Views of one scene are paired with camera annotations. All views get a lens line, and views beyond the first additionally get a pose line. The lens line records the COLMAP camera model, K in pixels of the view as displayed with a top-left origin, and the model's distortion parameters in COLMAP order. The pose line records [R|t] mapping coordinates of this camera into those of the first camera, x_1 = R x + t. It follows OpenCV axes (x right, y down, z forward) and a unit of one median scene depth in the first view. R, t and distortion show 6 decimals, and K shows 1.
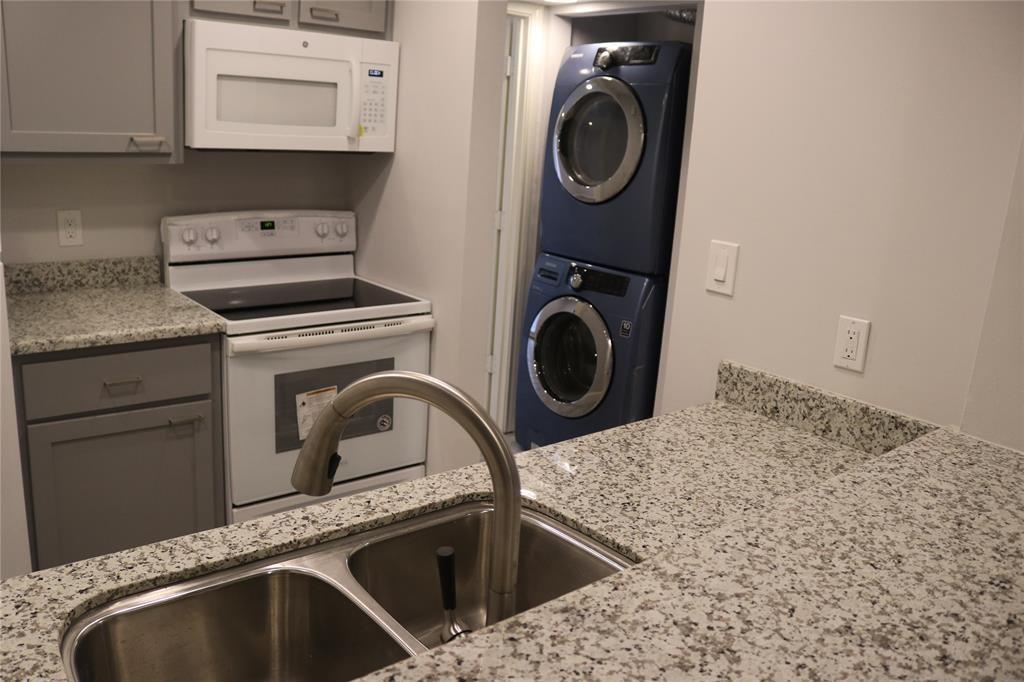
lens RADIAL K [[842.7, 0, 503.8], [0, 842.7, 323.7], [0, 0, 1]] dist [-0.149101, 0.106299]
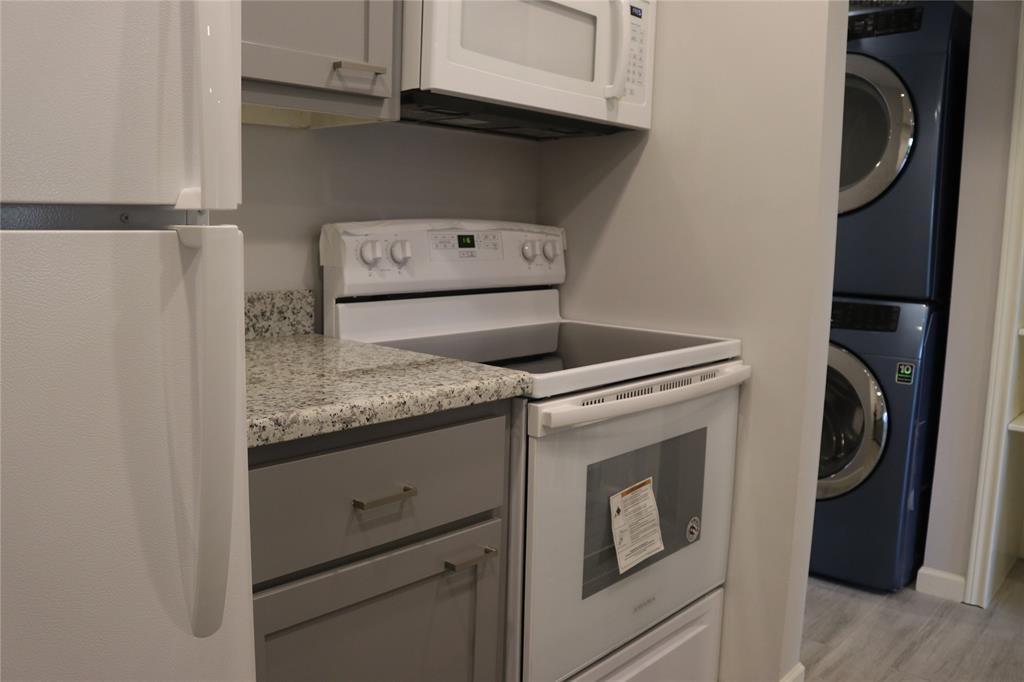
lens RADIAL K [[842.7, 0, 508.7], [0, 842.7, 326.0], [0, 0, 1]] dist [-0.149101, 0.106299]
pose [[0.989266, -0.052490, 0.136370, -0.390913], [0.066941, 0.992359, -0.103643, 0.020742], [-0.129888, 0.111660, 0.985221, 0.400554]]
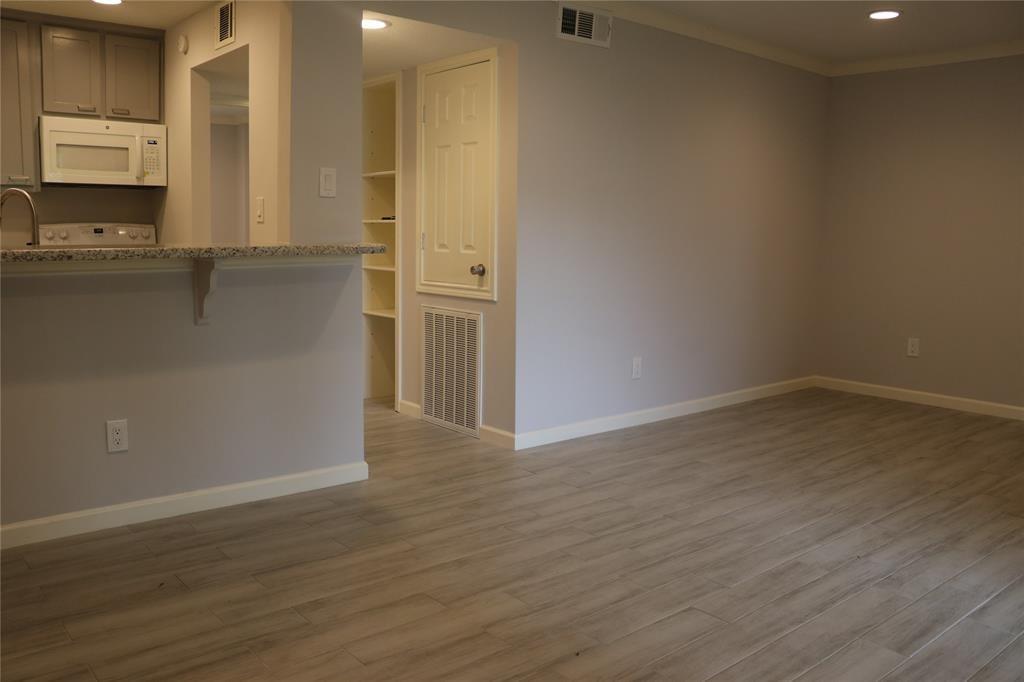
lens RADIAL K [[842.7, 0, 509.9], [0, 842.7, 335.7], [0, 0, 1]] dist [-0.149101, 0.106299]
pose [[0.998810, -0.047423, 0.011423, 0.630783], [0.048383, 0.992945, -0.108254, 0.375834], [-0.006209, 0.108678, 0.994058, -0.791257]]
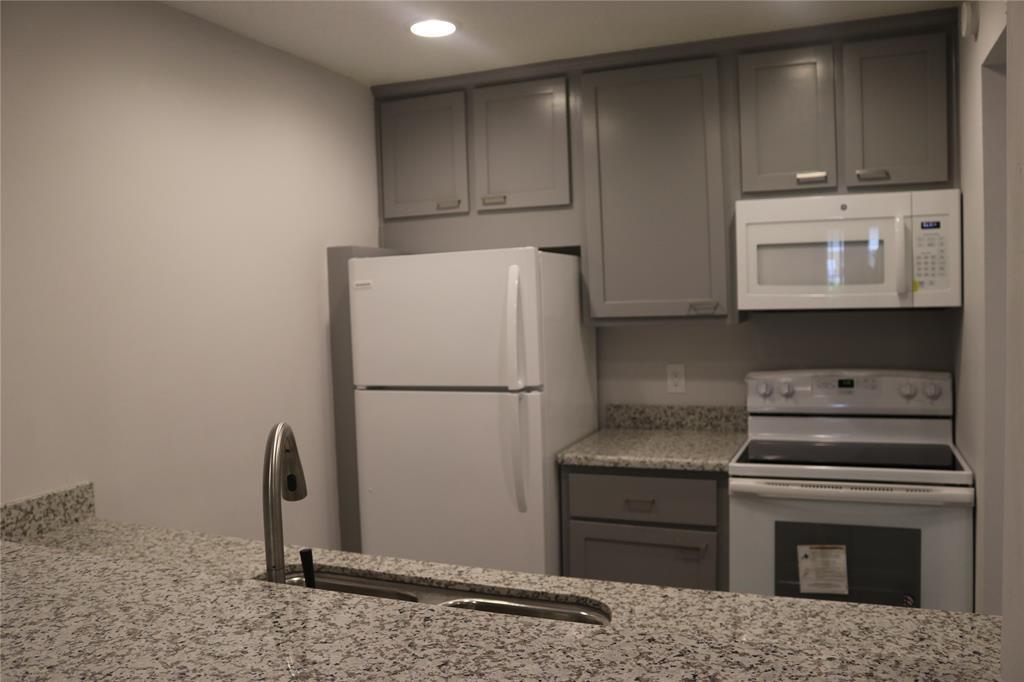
lens RADIAL K [[842.7, 0, 497.9], [0, 842.7, 324.2], [0, 0, 1]] dist [-0.149101, 0.106299]
pose [[0.469306, -0.043636, -0.881957, 0.463925], [-0.149562, 0.980420, -0.128092, 0.004082], [0.870278, 0.192021, 0.453591, 0.177814]]
